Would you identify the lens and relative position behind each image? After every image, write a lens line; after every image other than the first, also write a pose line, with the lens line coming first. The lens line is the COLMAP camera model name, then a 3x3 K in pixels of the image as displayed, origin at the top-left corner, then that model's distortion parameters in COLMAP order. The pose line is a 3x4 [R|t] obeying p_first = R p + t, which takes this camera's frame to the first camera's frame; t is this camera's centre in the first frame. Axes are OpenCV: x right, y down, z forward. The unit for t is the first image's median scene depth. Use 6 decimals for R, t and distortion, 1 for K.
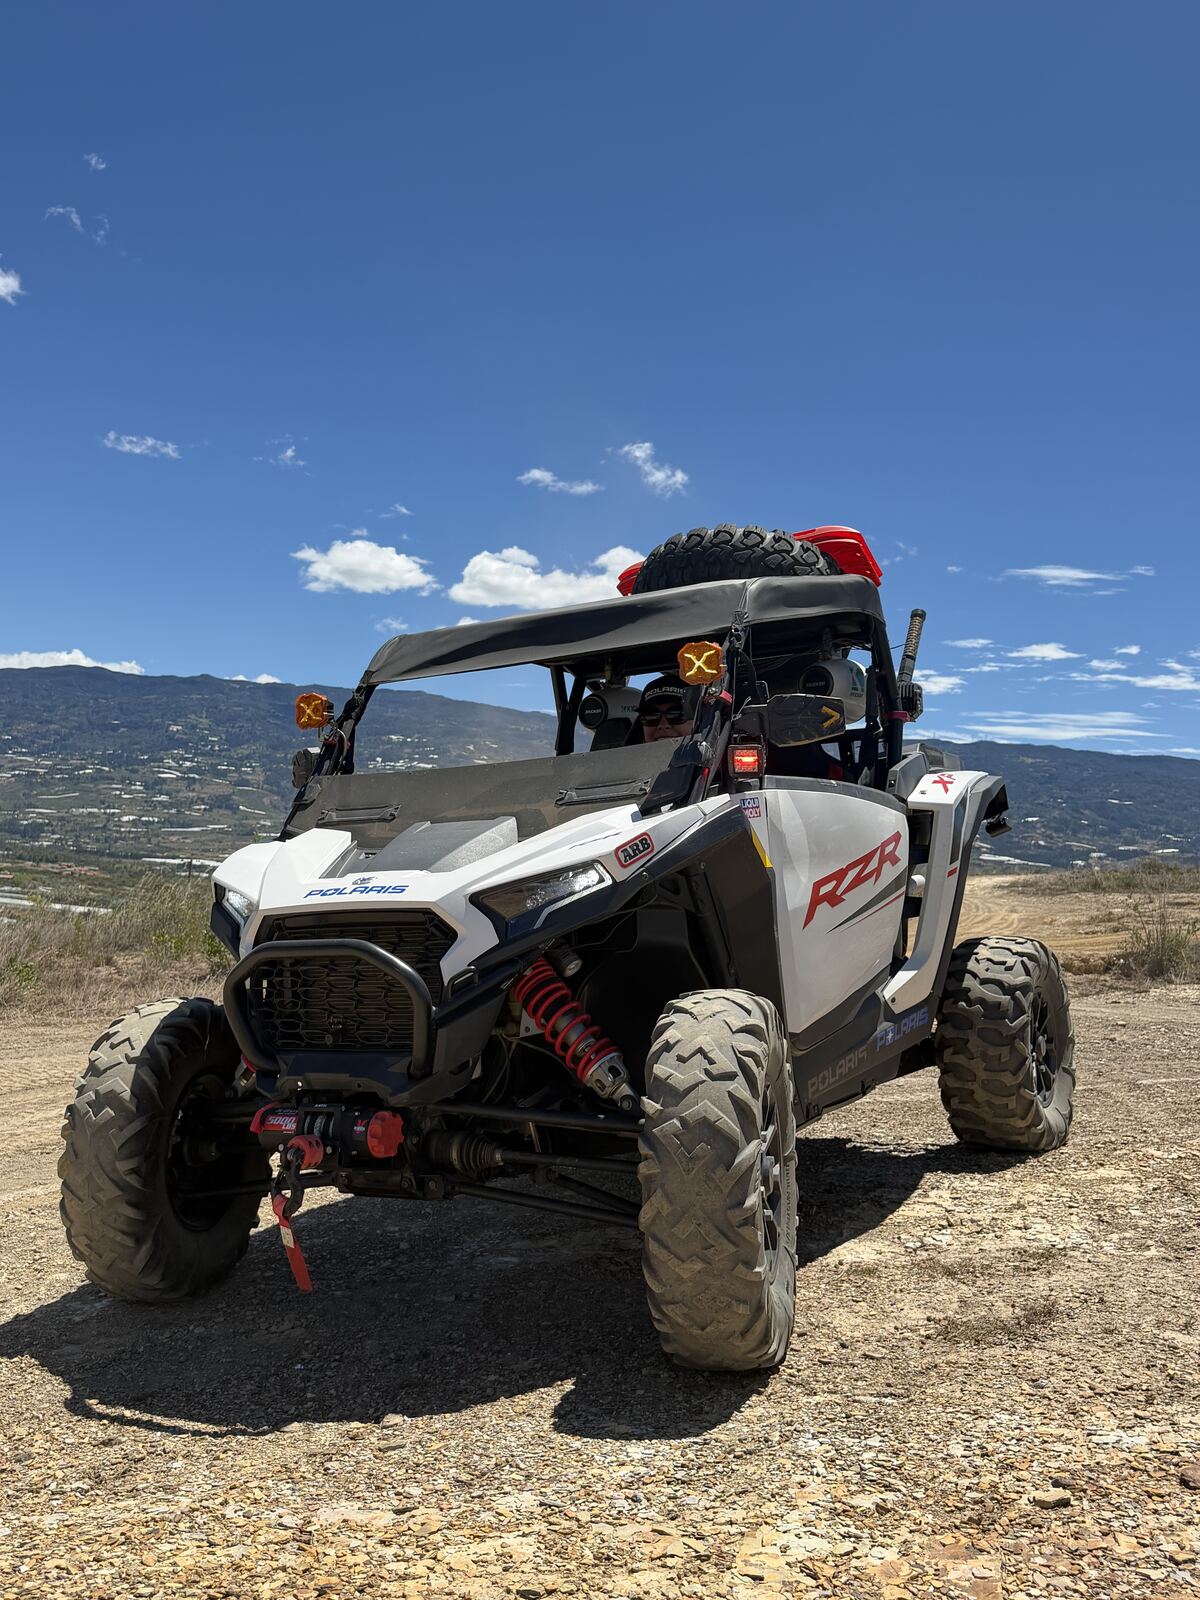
lens RADIAL K [[1517.9, 0, 600.0], [0, 1517.9, 800.0], [0, 0, 1]] dist [0.046146, -0.227612]
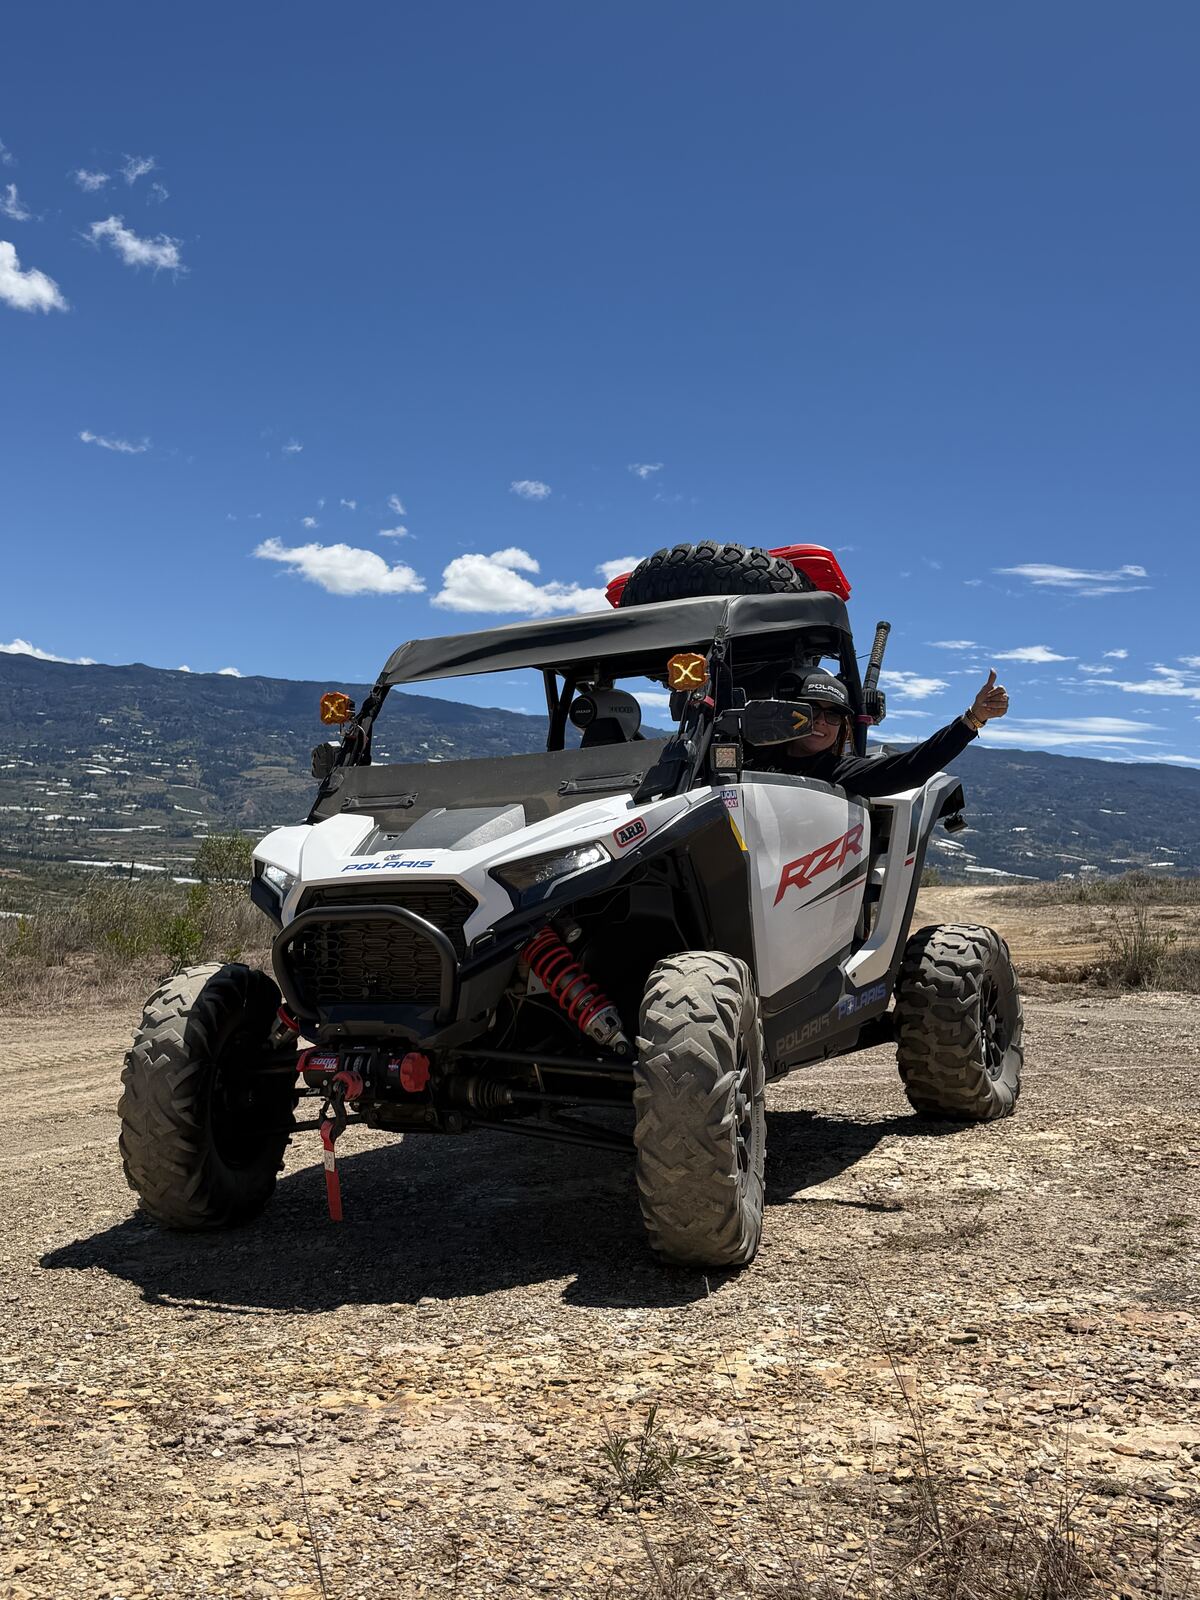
lens RADIAL K [[1626.4, 0, 600.0], [0, 1626.4, 800.0], [0, 0, 1]] dist [0.005509, 0.006179]
pose [[0.999657, 0.012303, 0.023112, -0.026460], [-0.012247, 0.999922, -0.002569, 0.010441], [-0.023142, 0.002285, 0.999730, -0.222884]]
